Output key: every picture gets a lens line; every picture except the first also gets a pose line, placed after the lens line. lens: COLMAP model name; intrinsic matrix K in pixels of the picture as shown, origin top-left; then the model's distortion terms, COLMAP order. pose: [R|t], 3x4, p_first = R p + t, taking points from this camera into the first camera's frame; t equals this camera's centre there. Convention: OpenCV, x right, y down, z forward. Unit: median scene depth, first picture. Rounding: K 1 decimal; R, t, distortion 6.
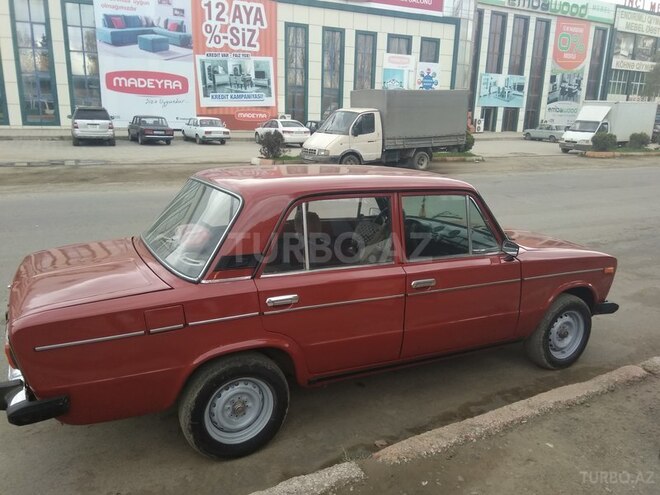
lens RADIAL K [[505.7, 0, 330.0], [0, 505.7, 247.5], [0, 0, 1]] dist [0.070375, -0.093021]
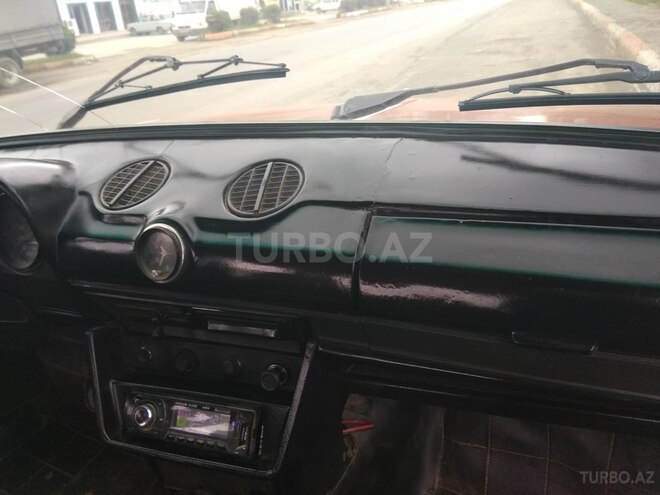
lens RADIAL K [[507.1, 0, 330.0], [0, 507.1, 247.5], [0, 0, 1]] dist [0.070960, -0.147259]
pose [[0.744461, -0.370809, 0.555229, 0.029812], [0.274403, 0.928044, 0.251868, -0.007487], [-0.608672, -0.035149, 0.792643, 0.150590]]
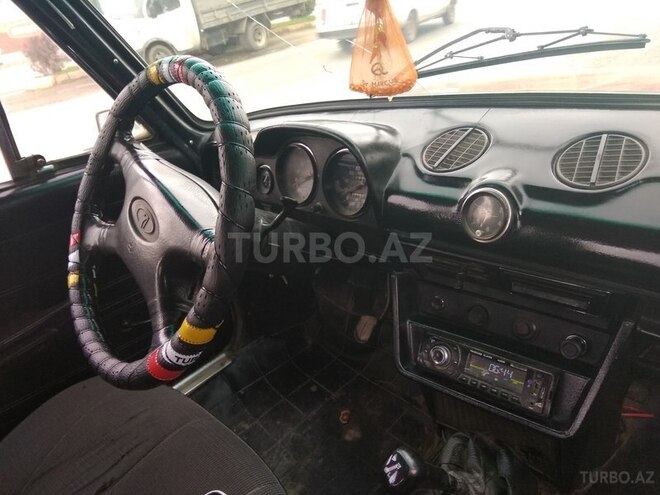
lens RADIAL K [[507.2, 0, 330.0], [0, 507.2, 247.5], [0, 0, 1]] dist [0.047474, -0.087430]
pose [[0.932371, -0.301683, 0.199178, 0.025967], [0.258660, 0.941639, 0.215433, -0.008824], [-0.252546, -0.149344, 0.955990, 0.151014]]
